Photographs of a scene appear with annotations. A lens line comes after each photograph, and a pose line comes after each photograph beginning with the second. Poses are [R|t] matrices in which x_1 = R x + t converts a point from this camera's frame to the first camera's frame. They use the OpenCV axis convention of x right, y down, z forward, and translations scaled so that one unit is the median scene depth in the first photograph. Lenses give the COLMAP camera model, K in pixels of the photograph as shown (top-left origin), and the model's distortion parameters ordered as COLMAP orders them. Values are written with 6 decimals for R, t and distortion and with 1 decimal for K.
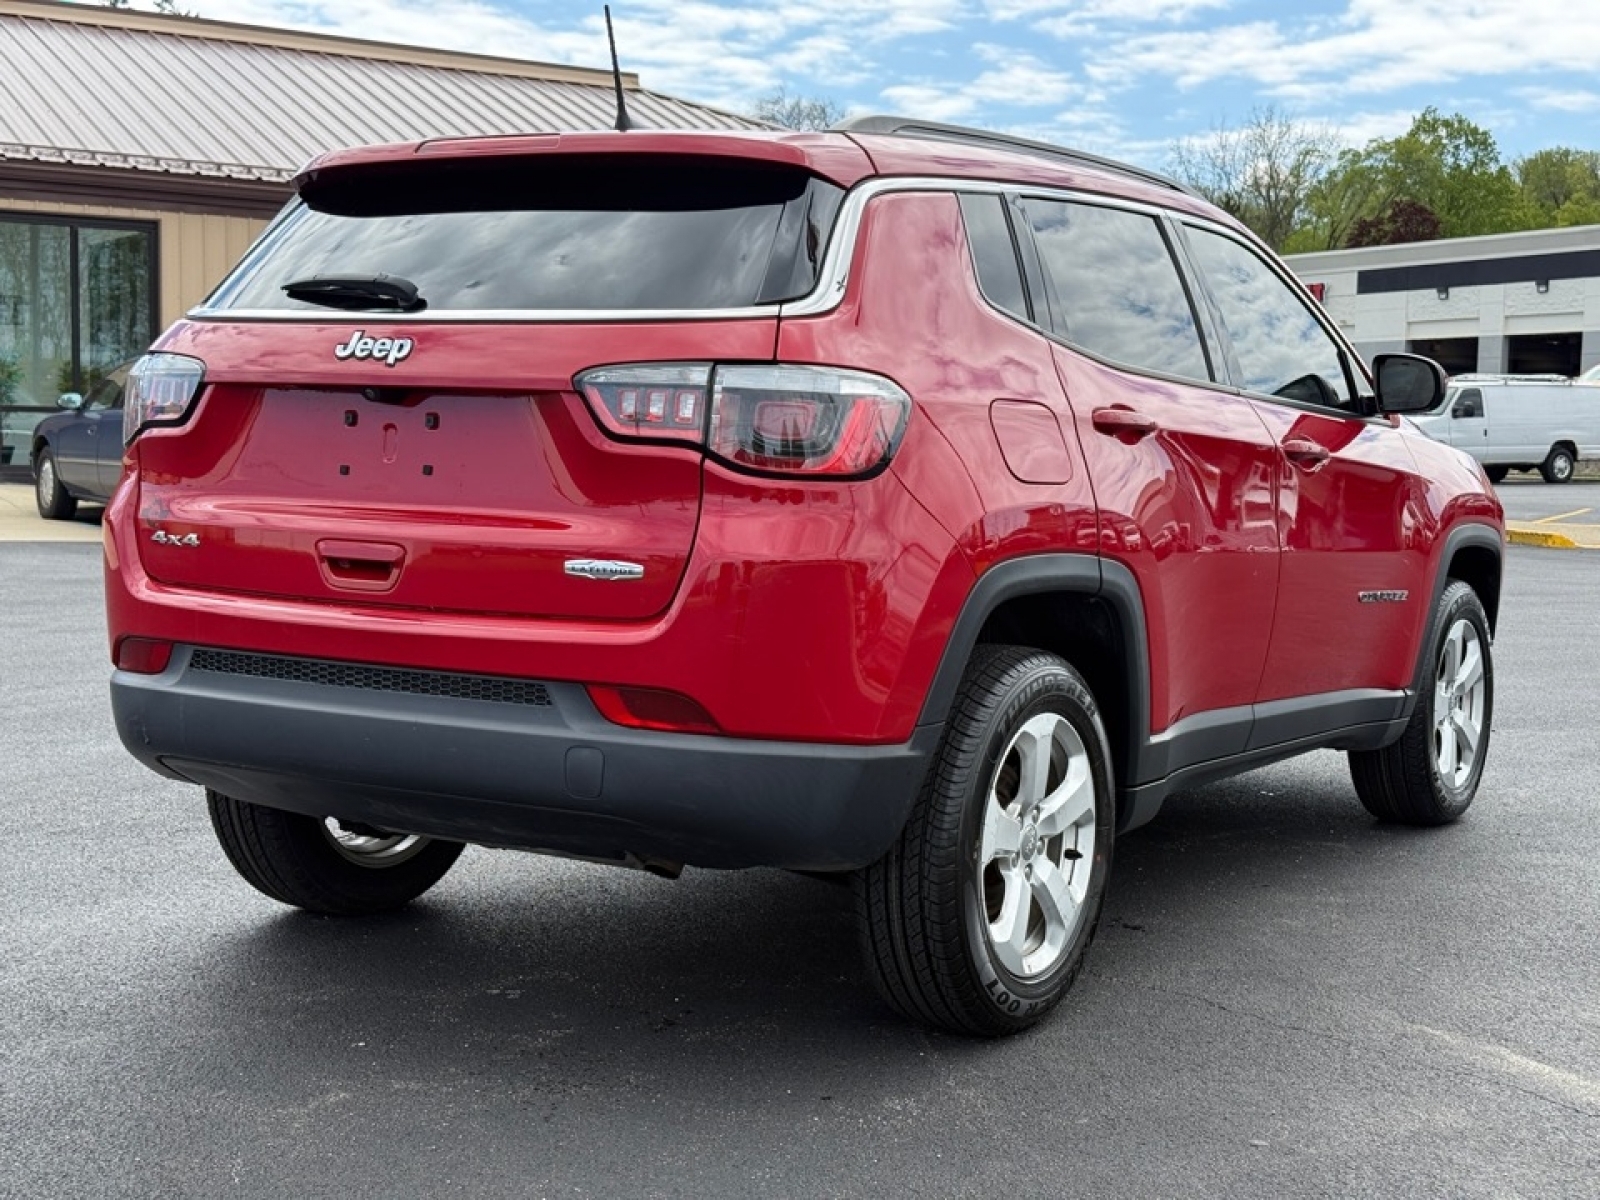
lens RADIAL K [[2154.8, 0, 800.0], [0, 2154.8, 600.0], [0, 0, 1]] dist [0.198706, -0.451990]
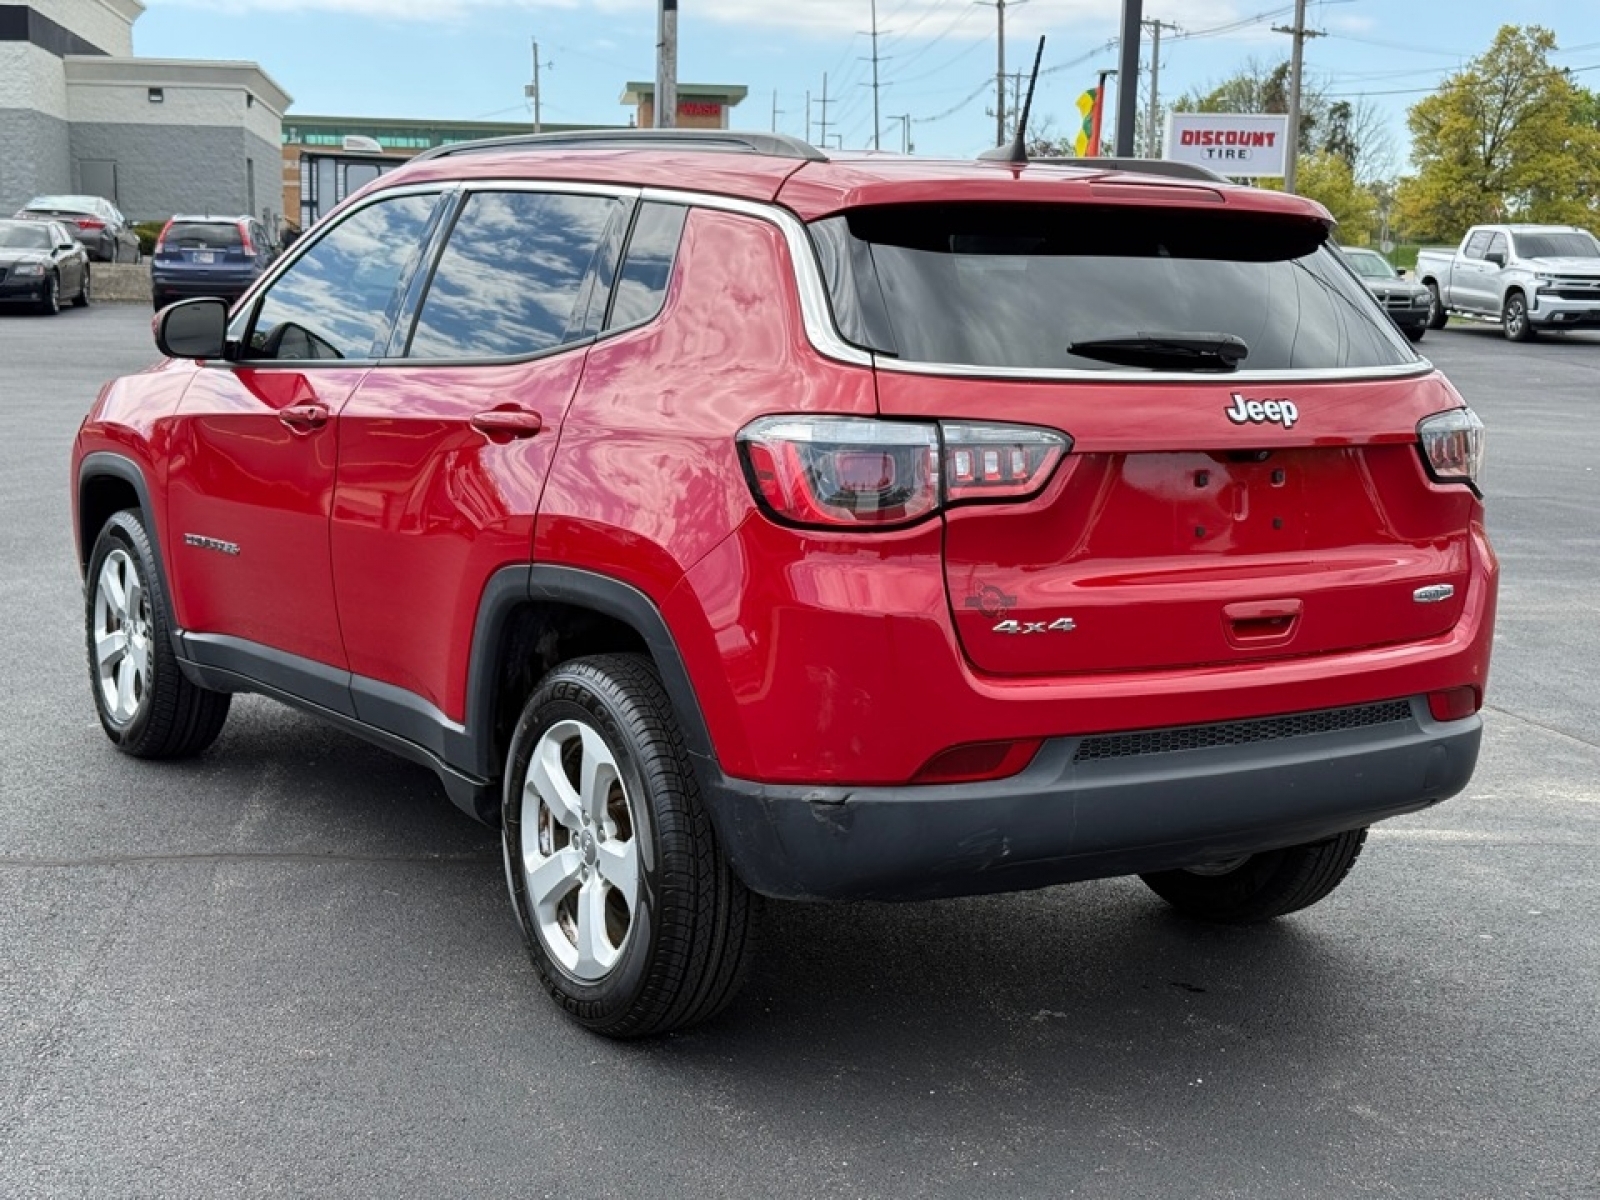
lens RADIAL K [[2154.8, 0, 800.0], [0, 2154.8, 600.0], [0, 0, 1]] dist [0.198706, -0.451990]
pose [[0.417618, -0.147592, 0.896556, -1.215820], [0.056856, 0.989030, 0.136332, -0.179374], [-0.906842, -0.005960, 0.421428, 0.763745]]
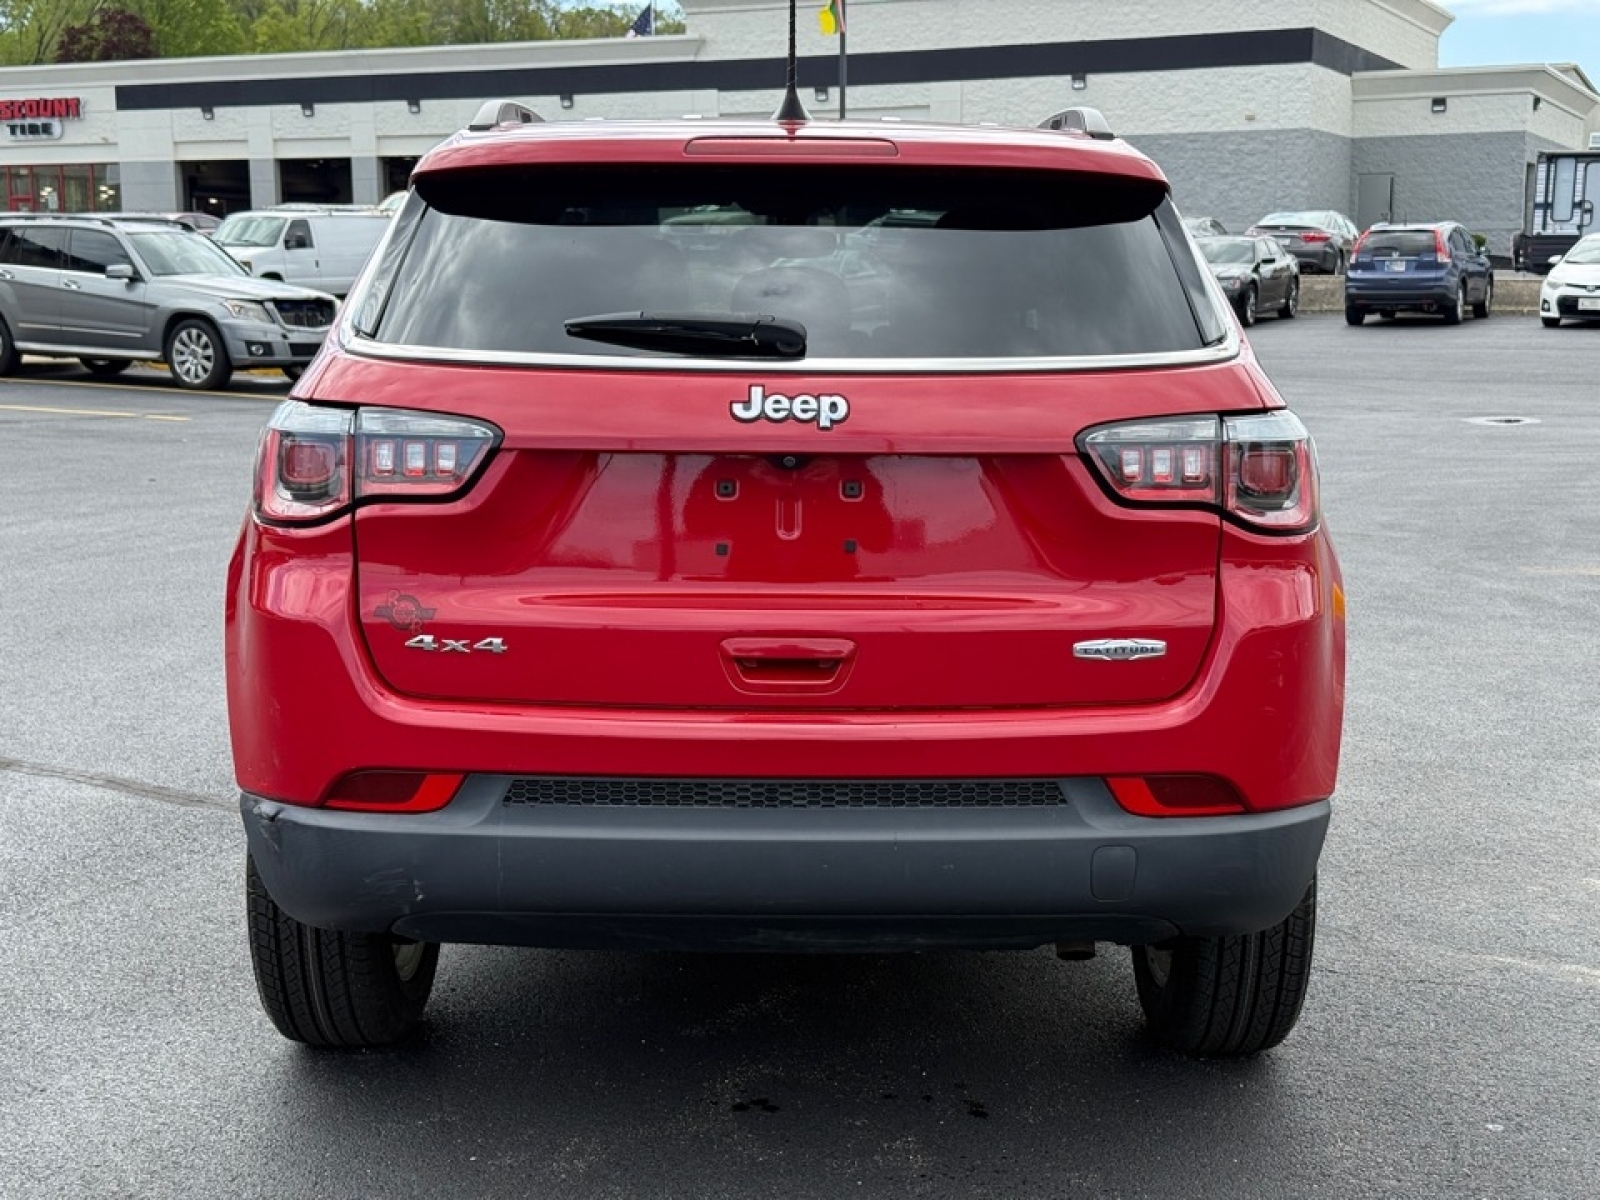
lens RADIAL K [[2154.8, 0, 800.0], [0, 2154.8, 600.0], [0, 0, 1]] dist [0.198706, -0.451990]
pose [[0.847310, -0.099222, 0.521748, -0.635240], [0.056132, 0.993622, 0.097802, -0.122967], [-0.528125, -0.053582, 0.847475, 0.284599]]
